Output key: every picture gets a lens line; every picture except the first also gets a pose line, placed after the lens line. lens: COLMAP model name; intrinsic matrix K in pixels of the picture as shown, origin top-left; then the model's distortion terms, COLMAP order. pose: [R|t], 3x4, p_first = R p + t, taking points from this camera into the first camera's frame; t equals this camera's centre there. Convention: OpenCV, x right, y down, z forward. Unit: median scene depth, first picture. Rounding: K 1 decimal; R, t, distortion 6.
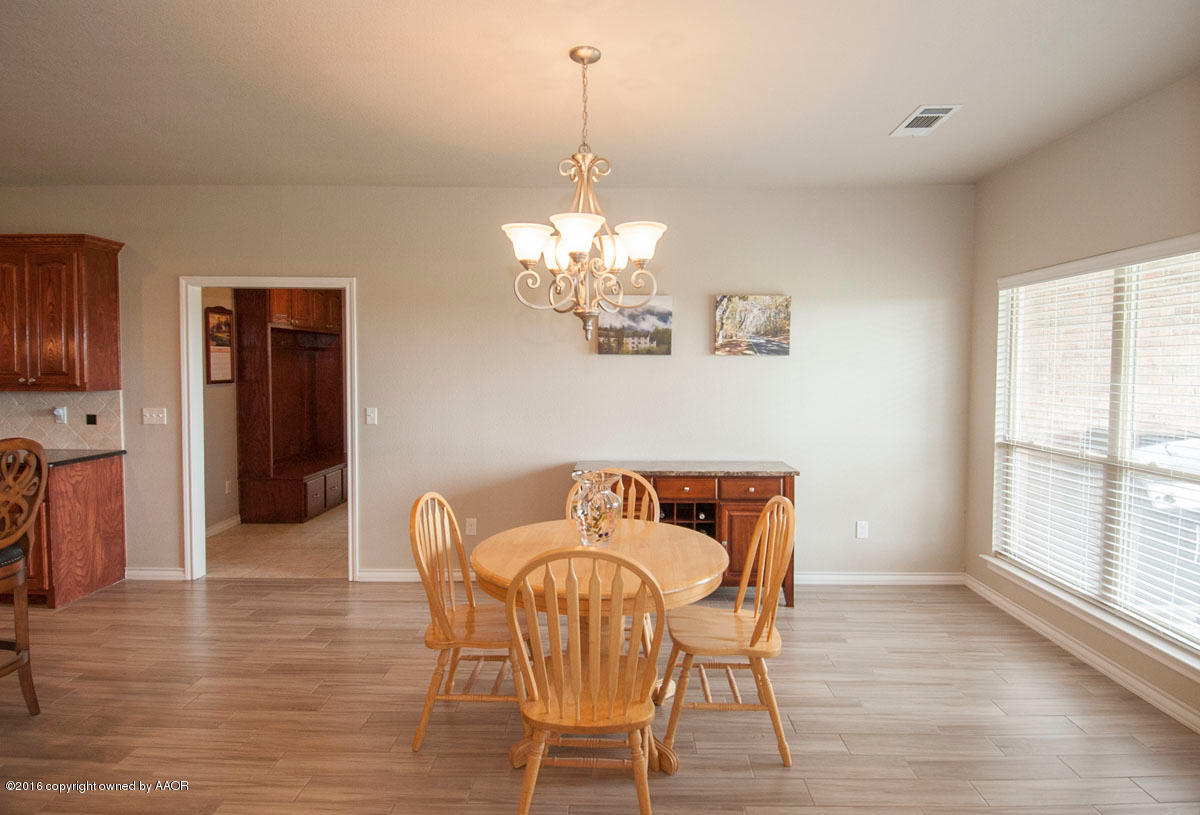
lens RADIAL K [[643.3, 0, 600.9], [0, 643.3, 401.8], [0, 0, 1]] dist [0.007288, -0.020011]
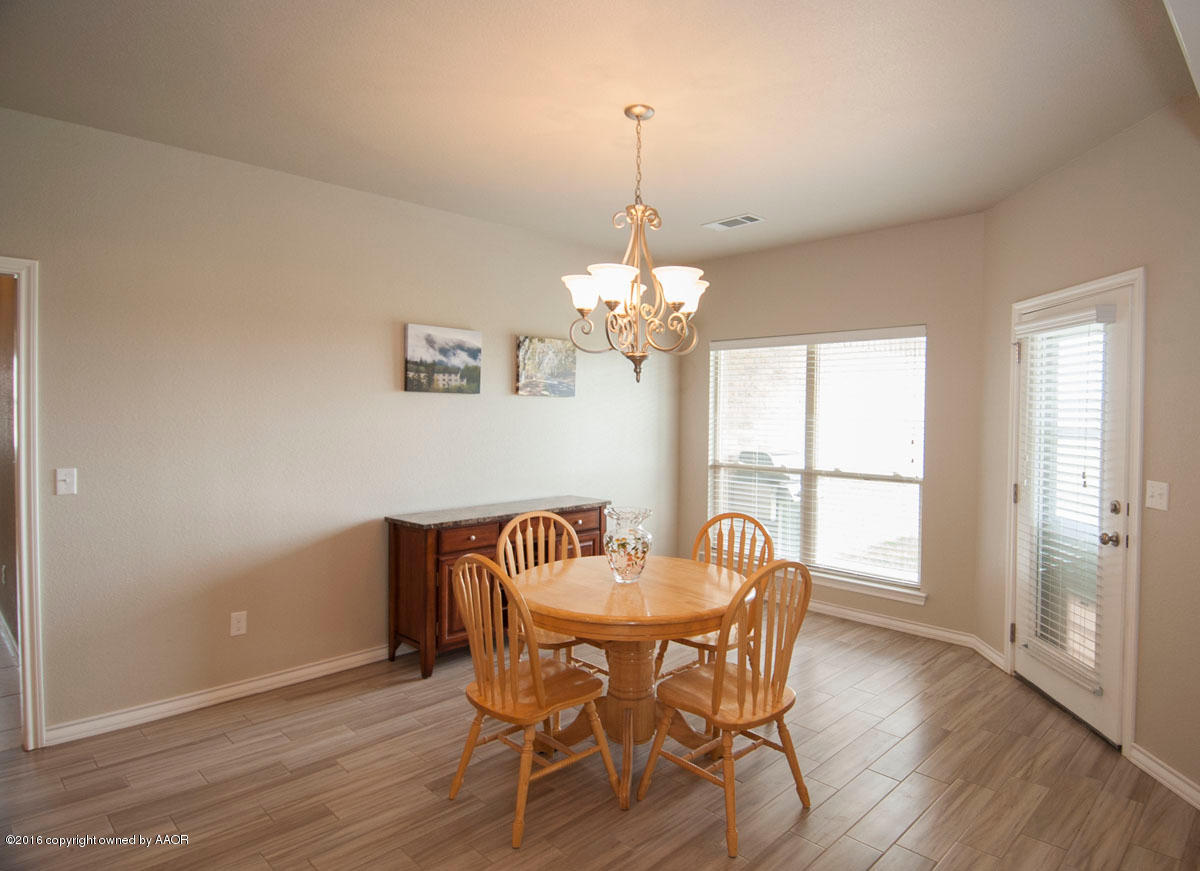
lens RADIAL K [[683.1, 0, 640.9], [0, 683.1, 434.0], [0, 0, 1]] dist [0.030537, -0.024841]
pose [[0.675744, -0.023286, 0.736768, -0.480146], [0.030886, 0.999518, 0.003262, -0.009097], [-0.736489, 0.020552, 0.676137, 0.140787]]
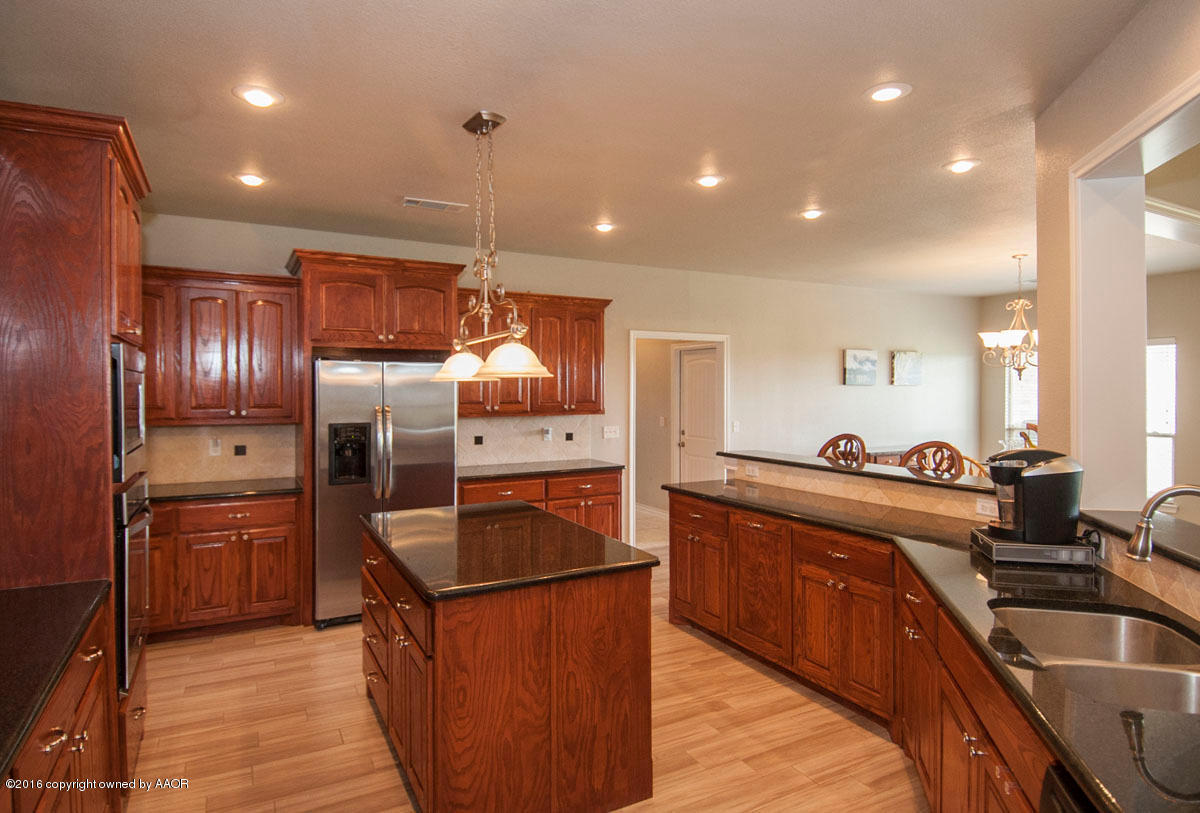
lens RADIAL K [[641.6, 0, 606.4], [0, 641.6, 403.9], [0, 0, 1]] dist [0.010014, -0.022014]
pose [[0.877582, -0.016283, 0.479150, -1.347462], [0.033051, 0.999100, -0.026580, -0.000479], [-0.478286, 0.039162, 0.877330, -0.158316]]
